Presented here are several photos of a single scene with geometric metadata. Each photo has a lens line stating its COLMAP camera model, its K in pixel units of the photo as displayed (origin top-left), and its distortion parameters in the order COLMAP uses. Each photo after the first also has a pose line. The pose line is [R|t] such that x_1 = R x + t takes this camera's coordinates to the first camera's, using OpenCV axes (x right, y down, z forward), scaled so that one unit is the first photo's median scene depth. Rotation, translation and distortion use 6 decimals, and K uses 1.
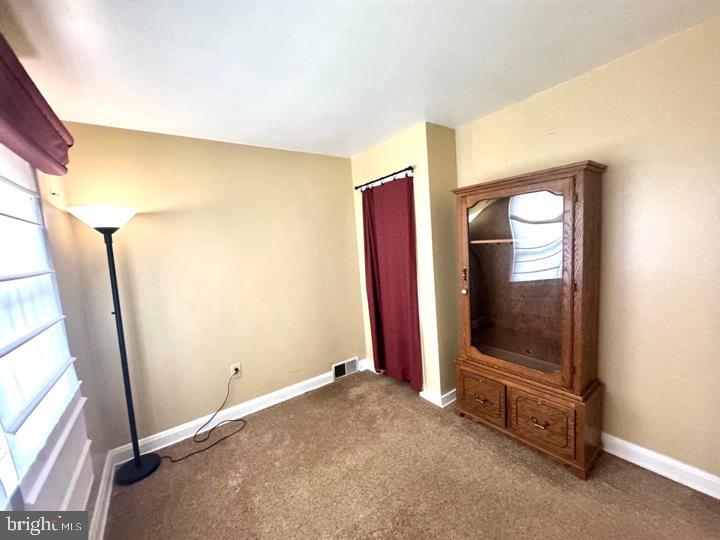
lens RADIAL K [[286.3, 0, 362.2], [0, 286.3, 268.4], [0, 0, 1]] dist [-0.003853, 0.000657]
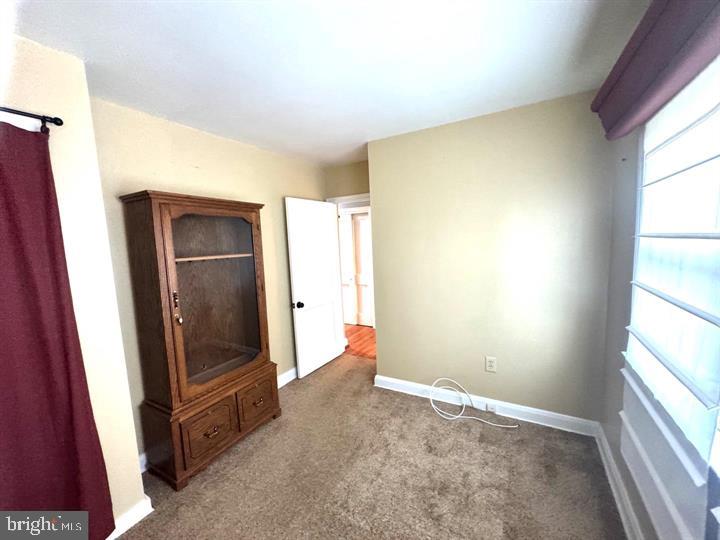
lens RADIAL K [[286.3, 0, 362.8], [0, 286.3, 269.8], [0, 0, 1]] dist [-0.003853, 0.000657]
pose [[-0.409862, 0.006410, 0.912125, -0.614731], [0.162135, 0.984563, 0.065936, -0.030255], [-0.897622, 0.174912, -0.404574, 0.865257]]
